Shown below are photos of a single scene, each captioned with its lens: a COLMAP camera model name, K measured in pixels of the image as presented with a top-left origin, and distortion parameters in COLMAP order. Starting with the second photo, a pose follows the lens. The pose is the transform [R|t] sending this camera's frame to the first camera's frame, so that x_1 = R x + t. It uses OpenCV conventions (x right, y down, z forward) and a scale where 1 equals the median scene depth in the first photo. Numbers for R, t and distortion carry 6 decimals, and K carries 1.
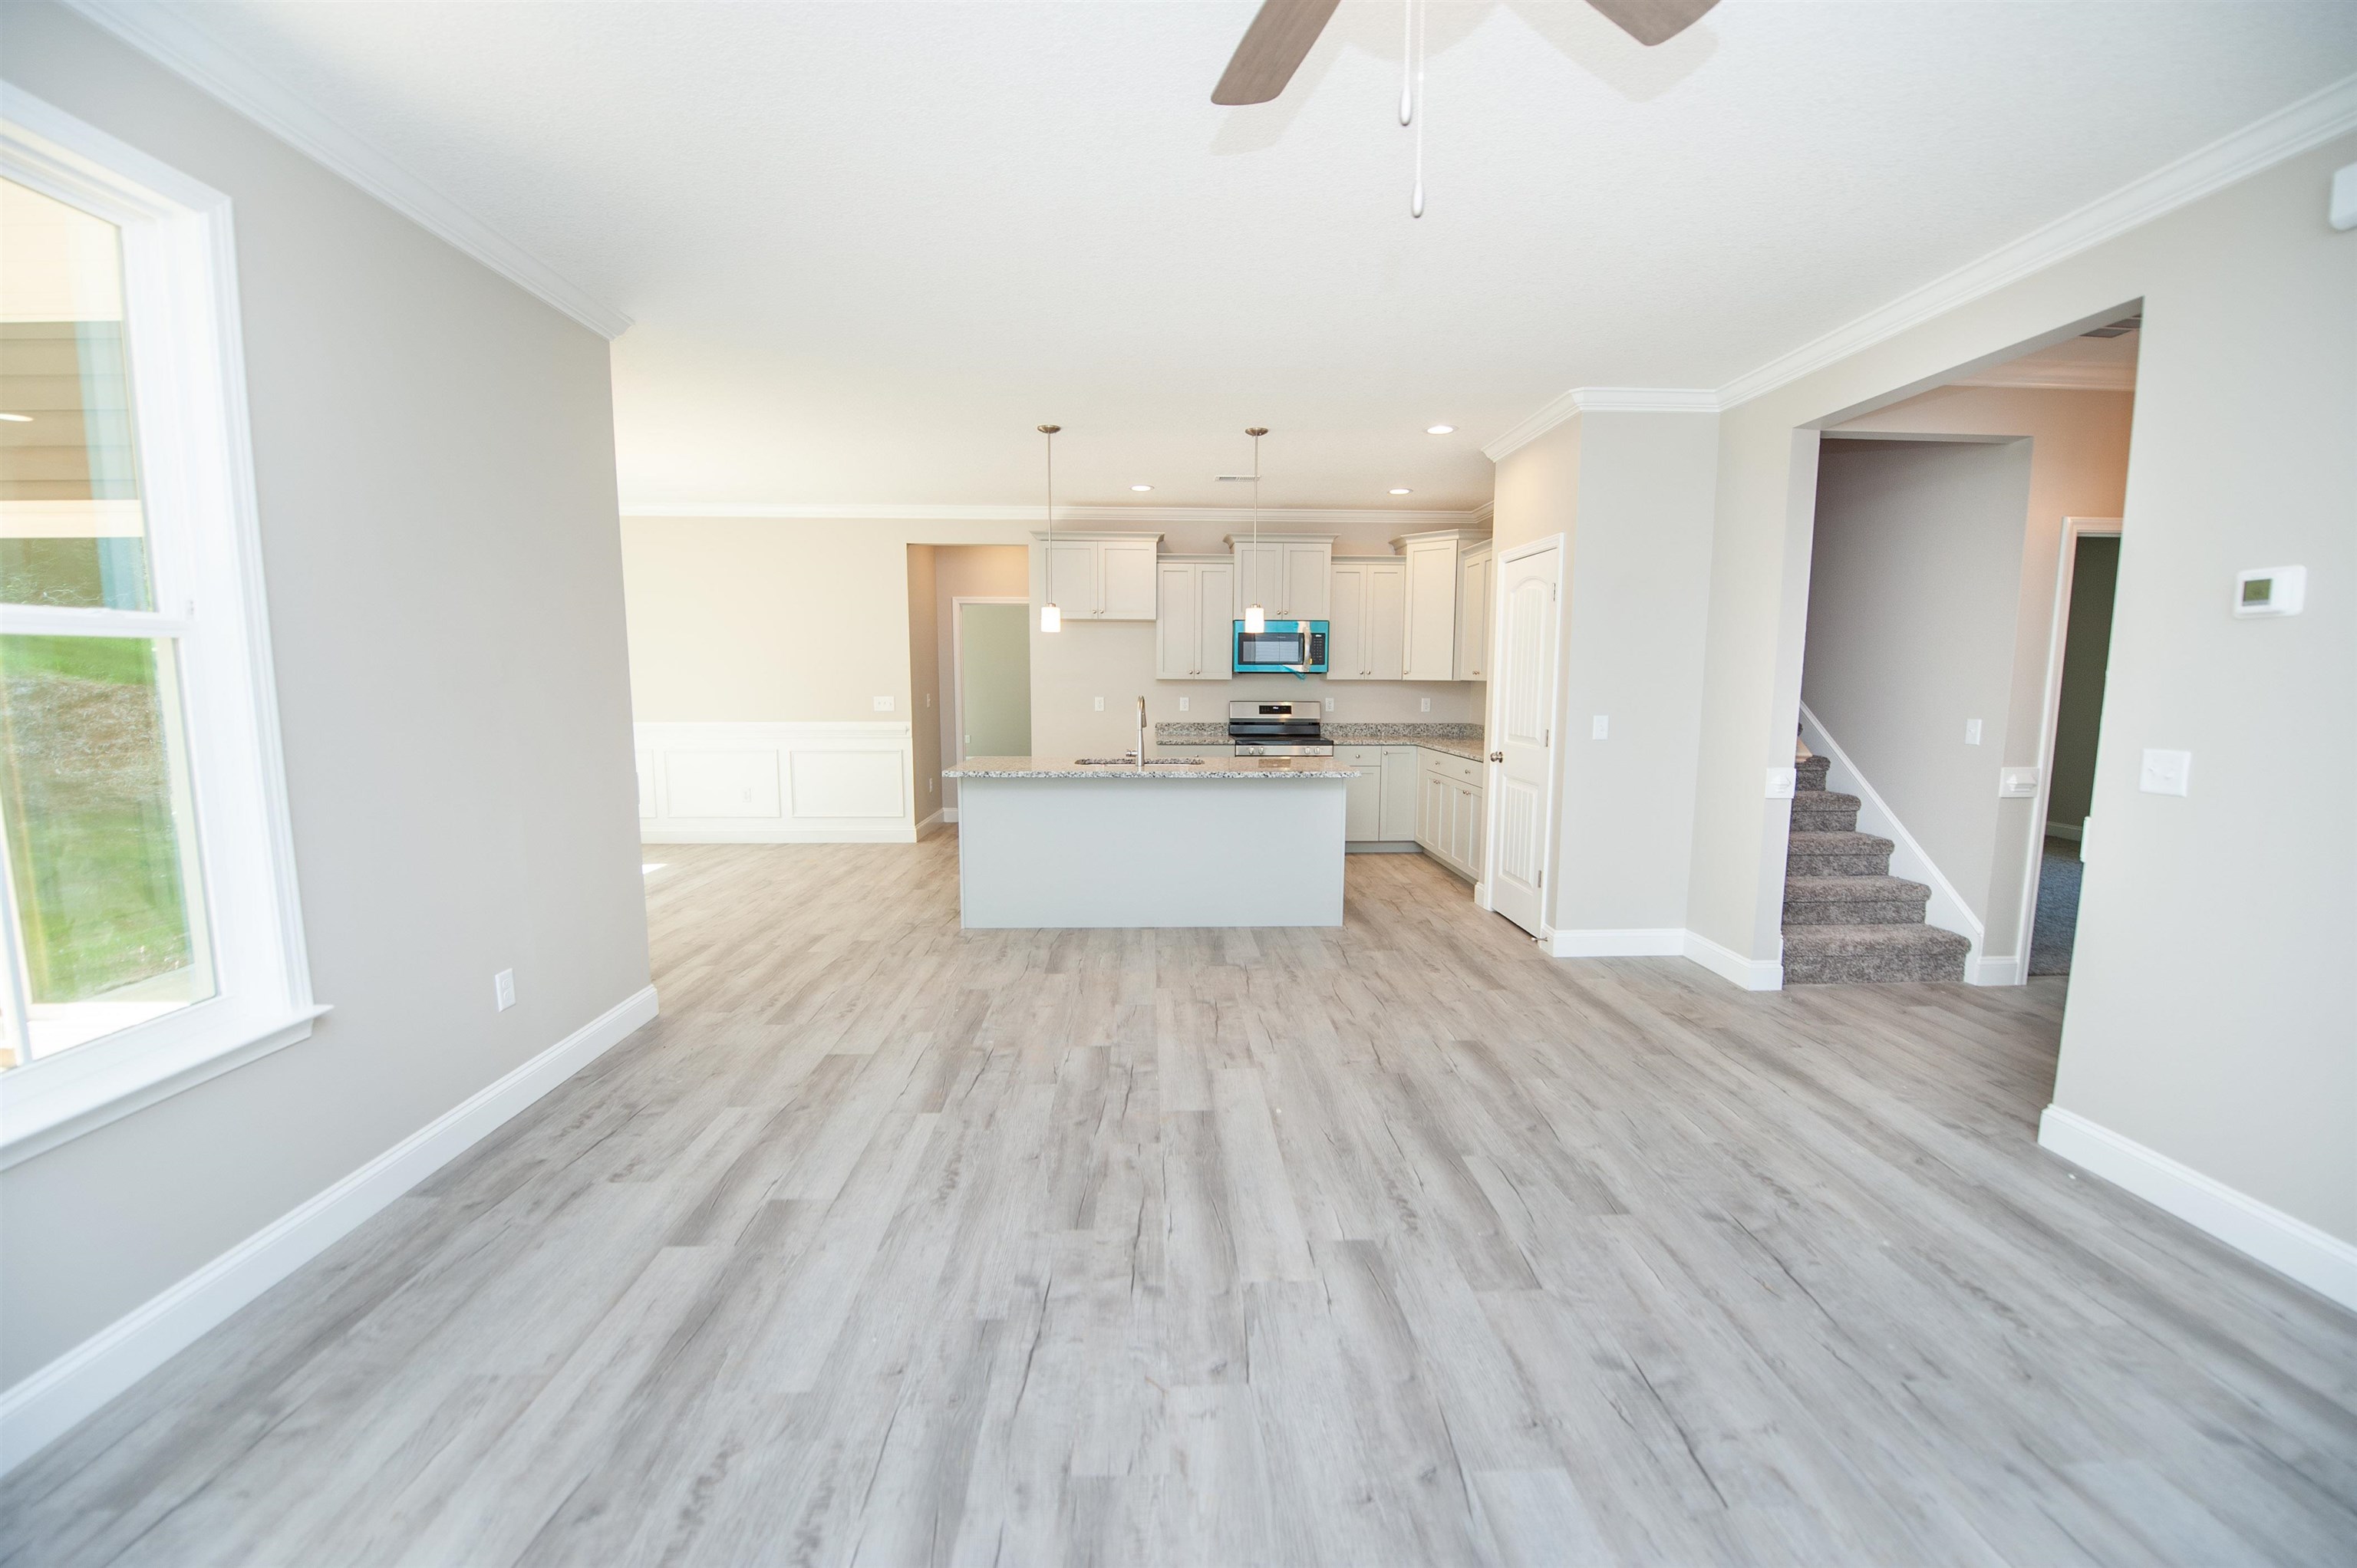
lens RADIAL K [[948.2, 0, 1180.3], [0, 948.2, 771.9], [0, 0, 1]] dist [-0.018960, -0.001939]
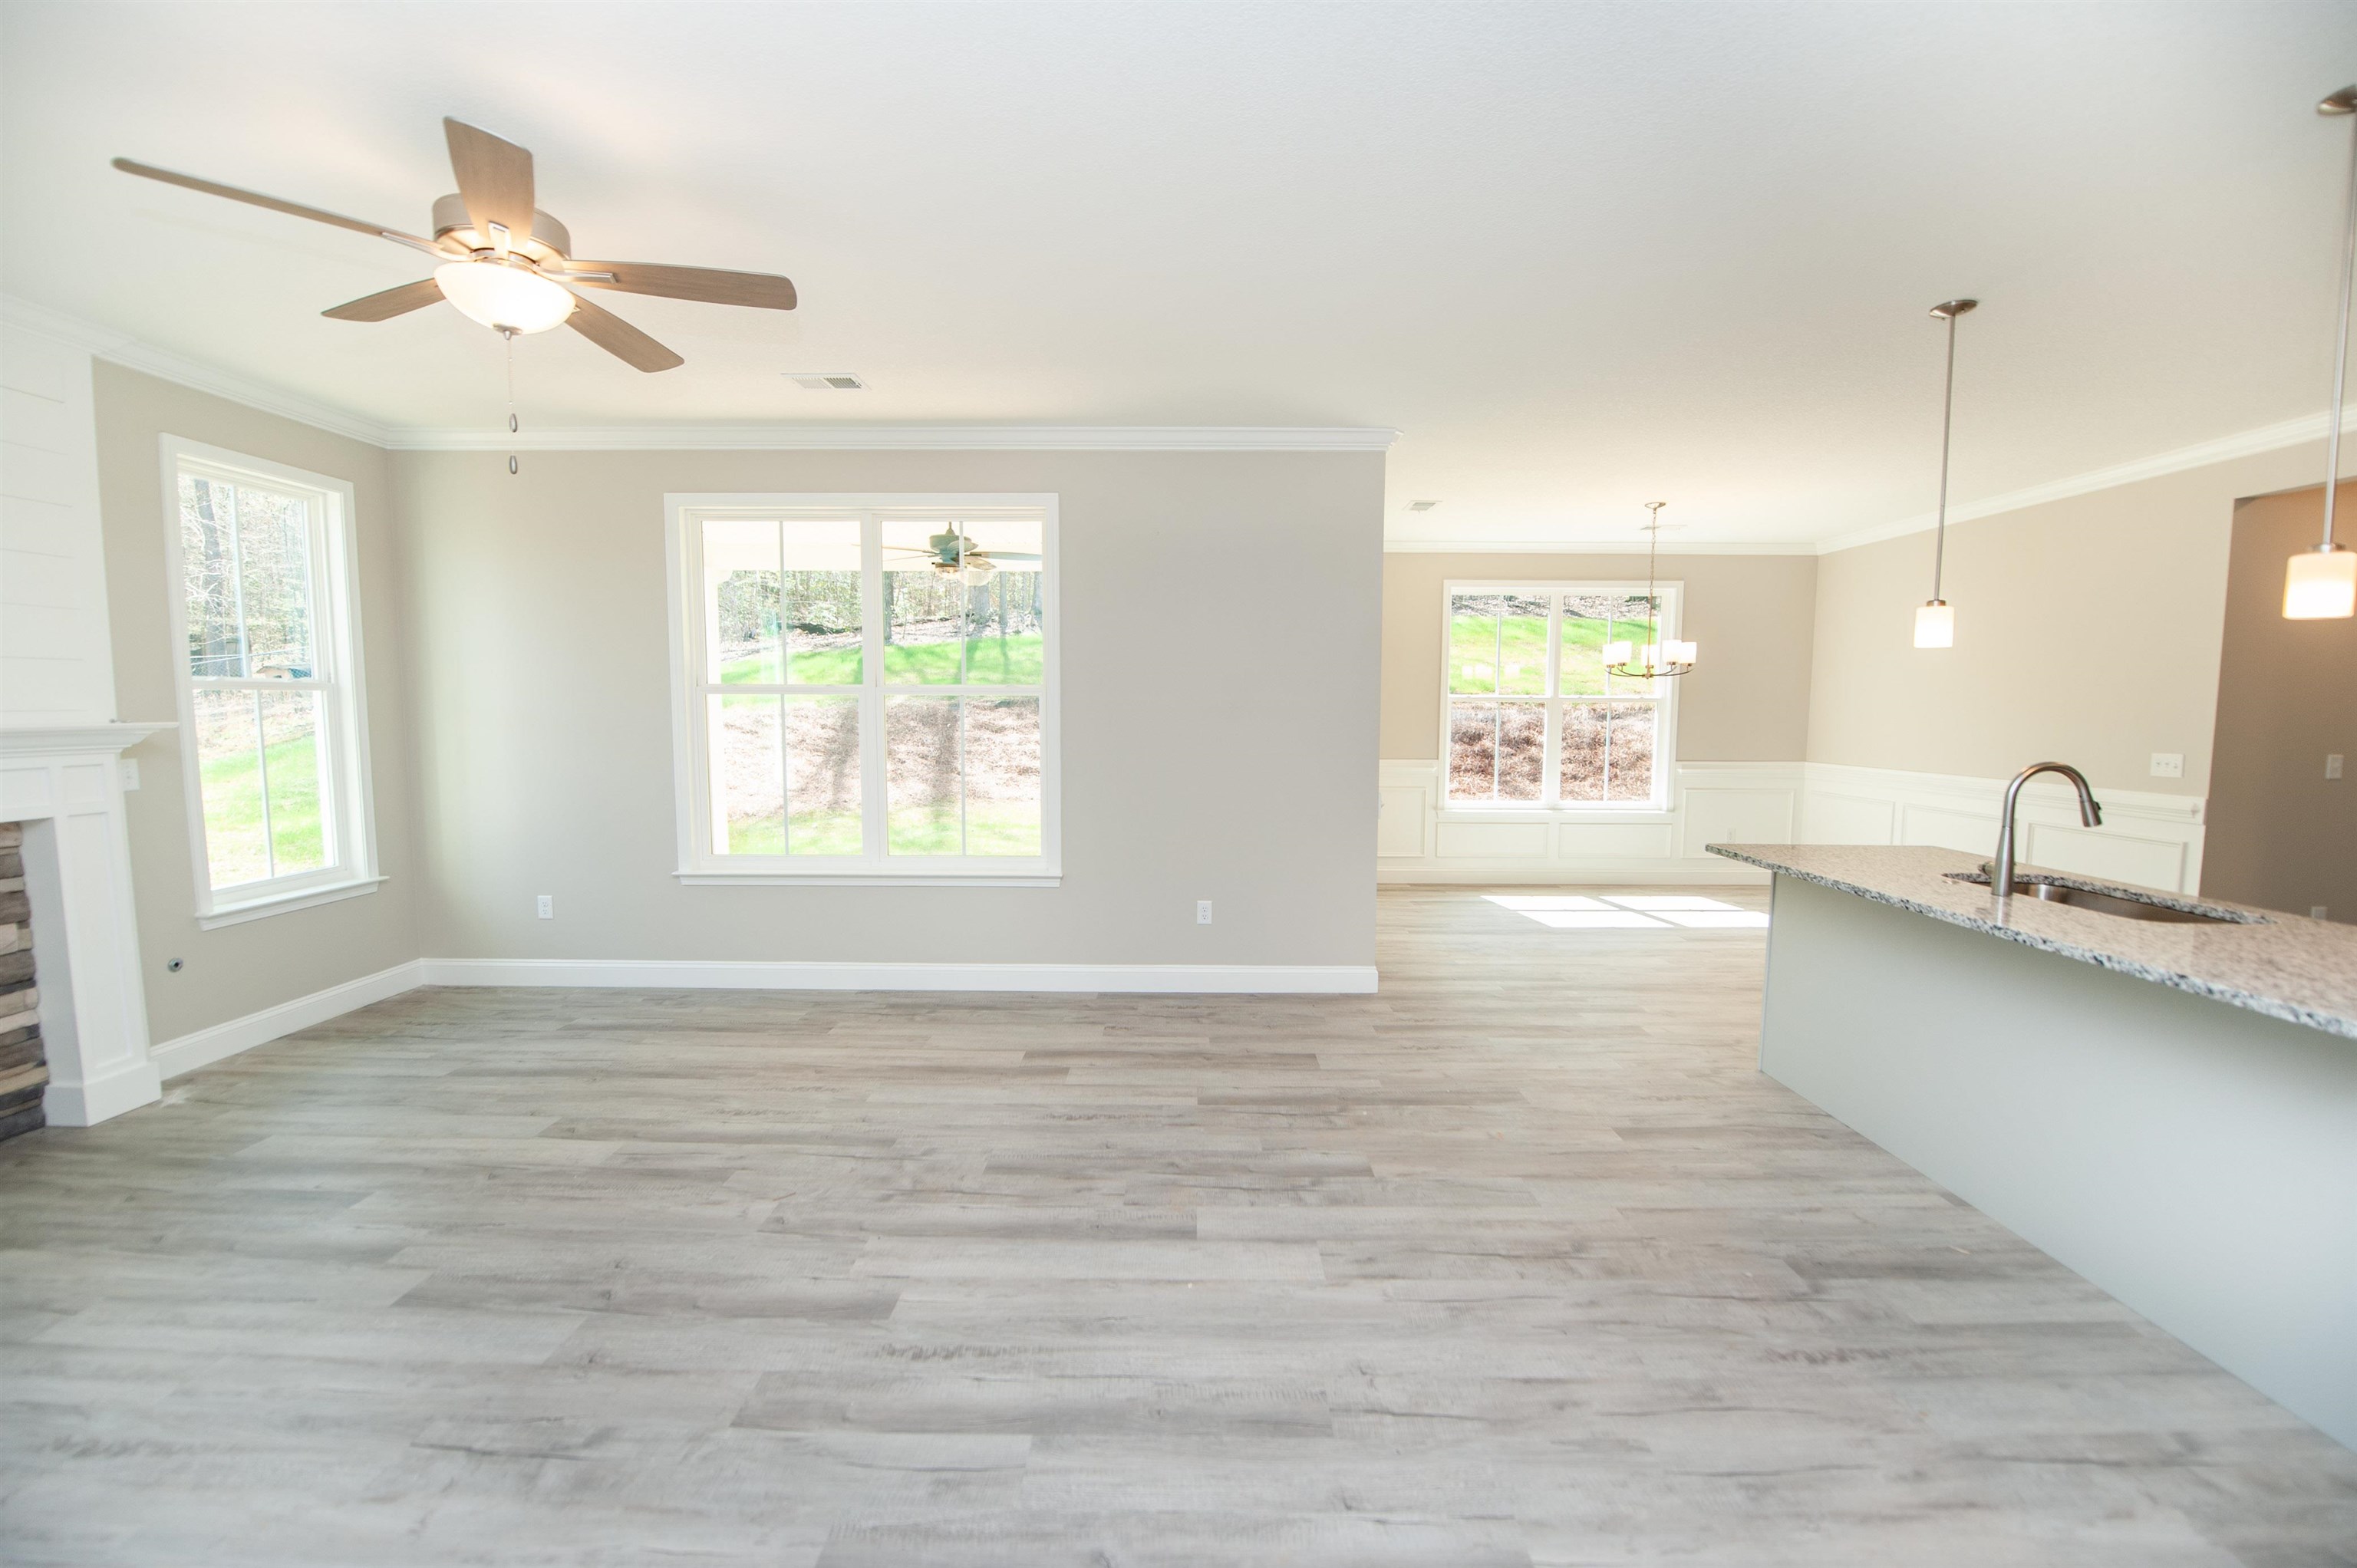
lens RADIAL K [[948.2, 0, 1186.5], [0, 948.2, 796.4], [0, 0, 1]] dist [-0.018960, -0.001939]
pose [[-0.039301, 0.090601, -0.995111, 0.774151], [-0.106623, 0.989815, 0.094330, -0.099304], [0.993522, 0.109809, -0.029241, 0.909939]]
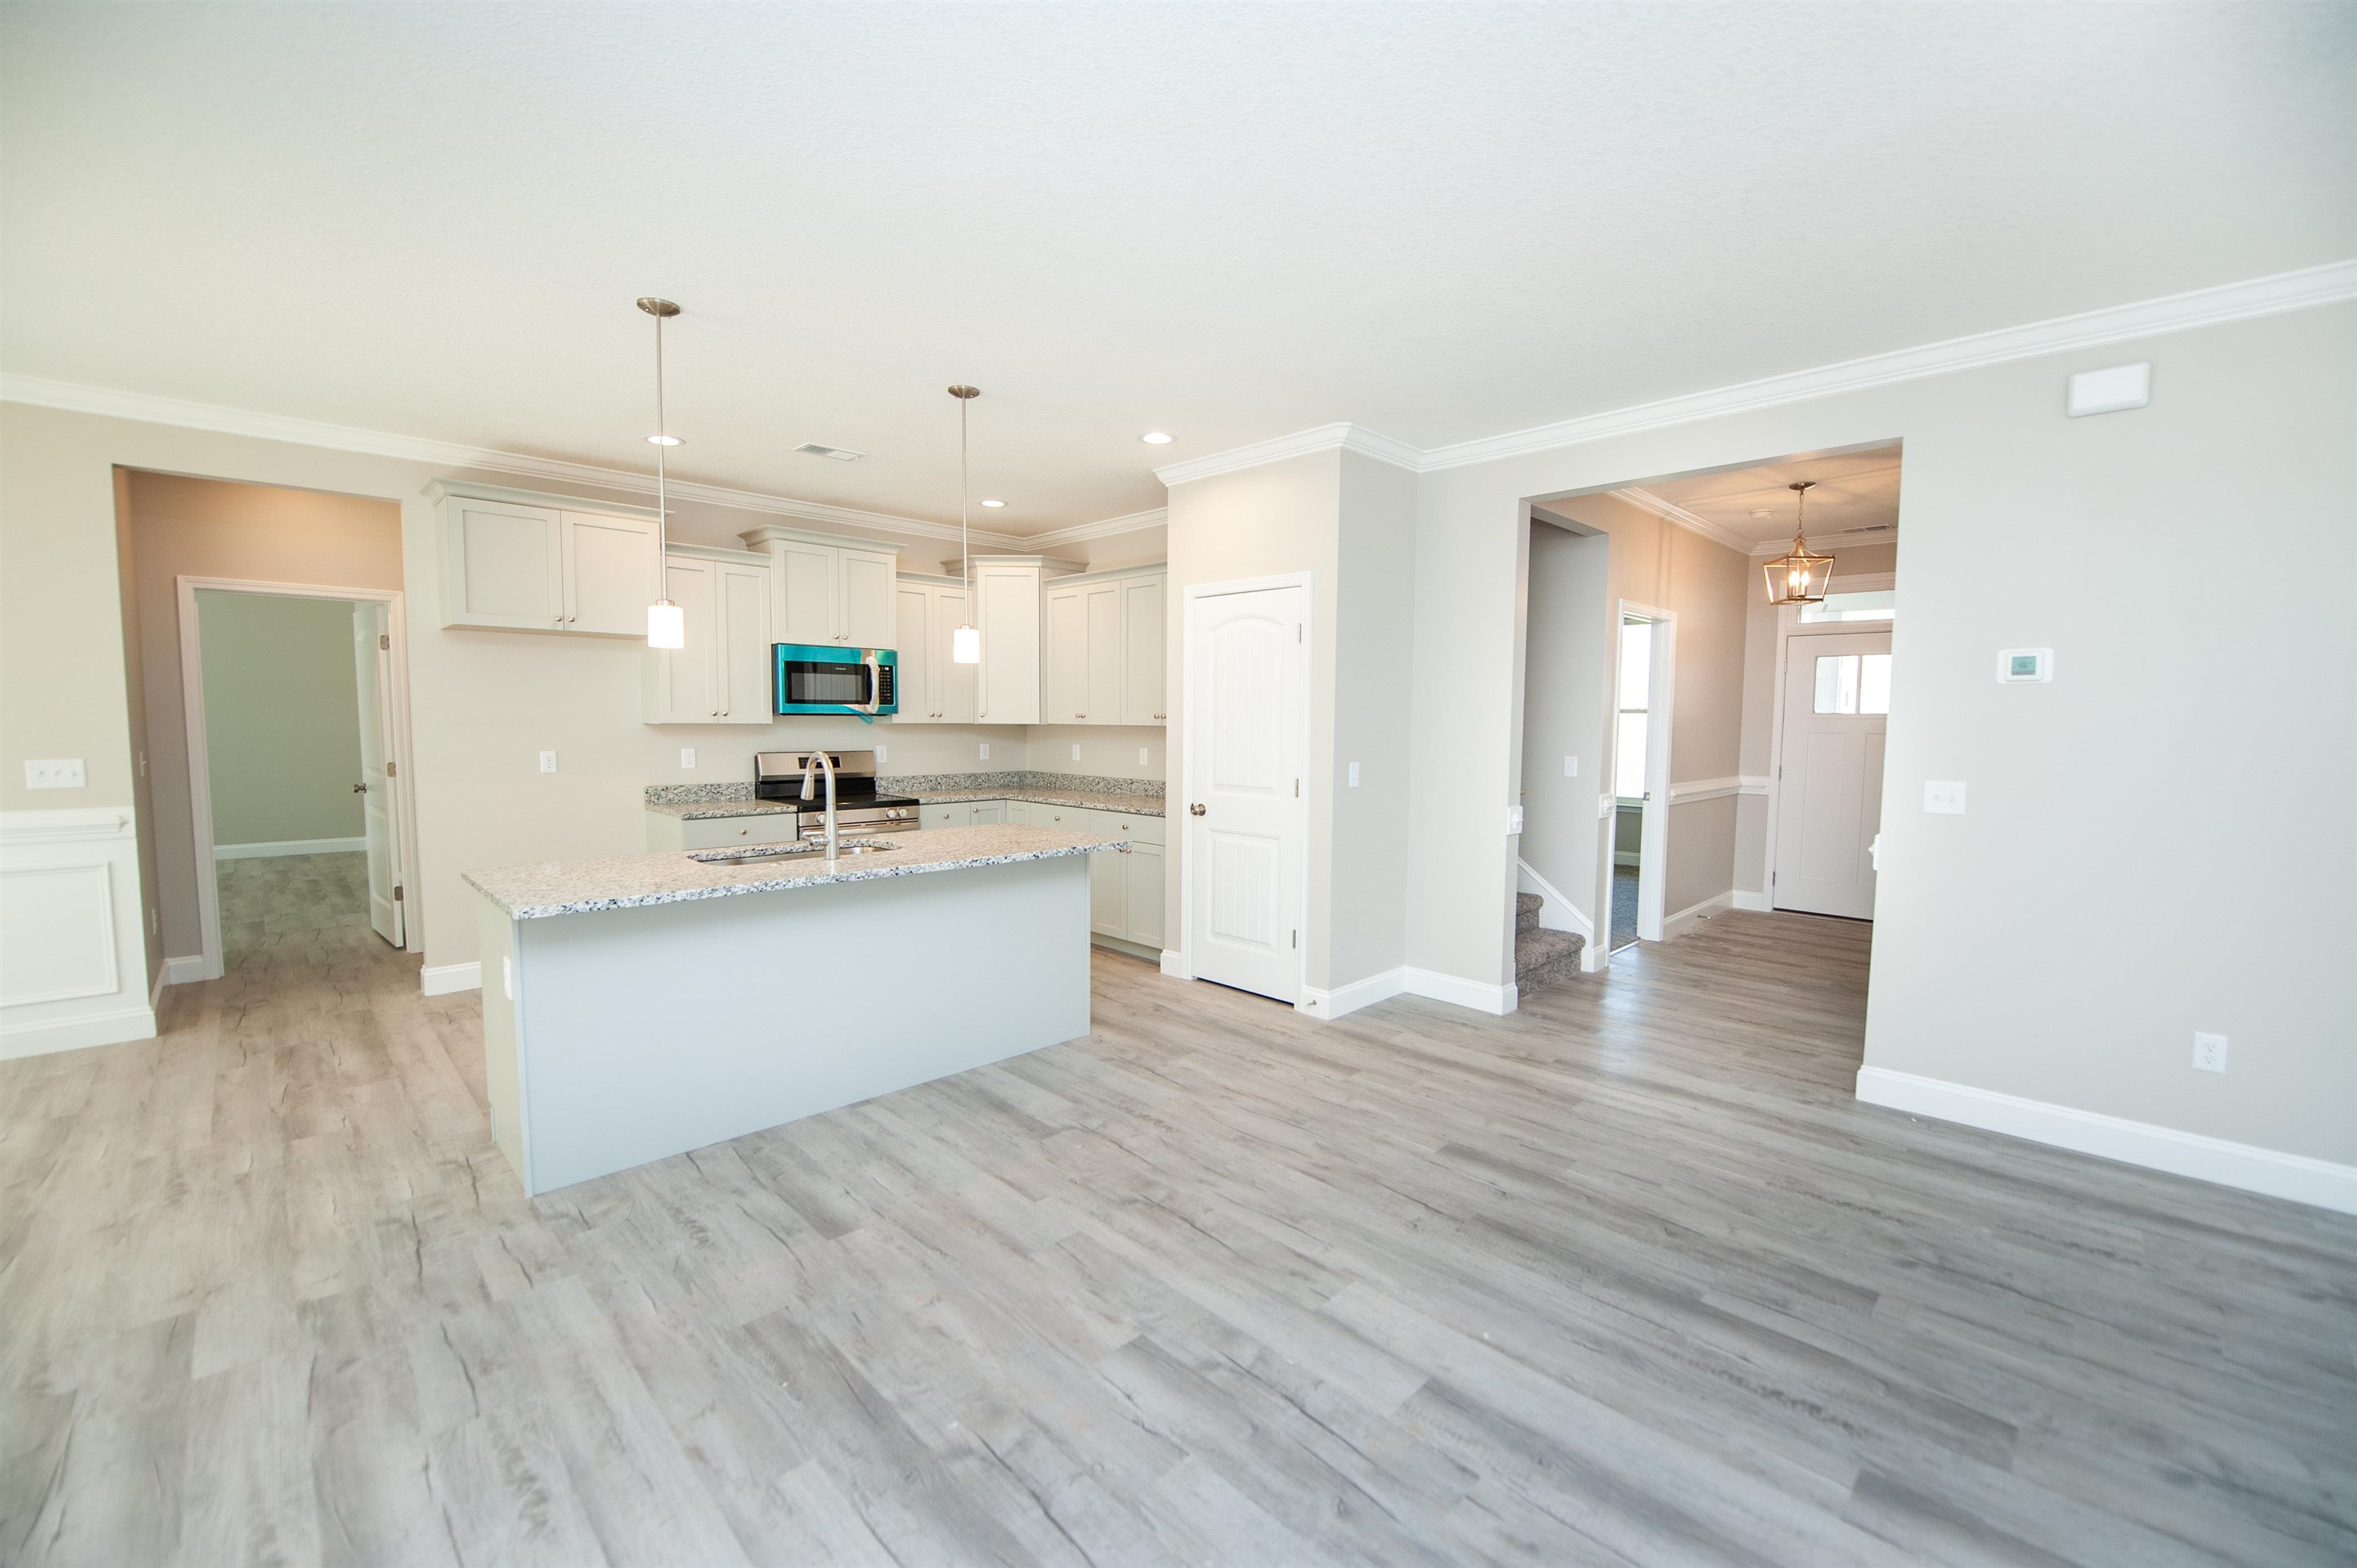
lens RADIAL K [[948.2, 0, 1185.1], [0, 948.2, 785.3], [0, 0, 1]] dist [-0.018960, -0.001939]
pose [[0.733146, -0.046876, 0.678453, -0.491159], [0.064607, 0.997910, -0.000867, -0.066695], [-0.676995, 0.044469, 0.734643, 0.571441]]
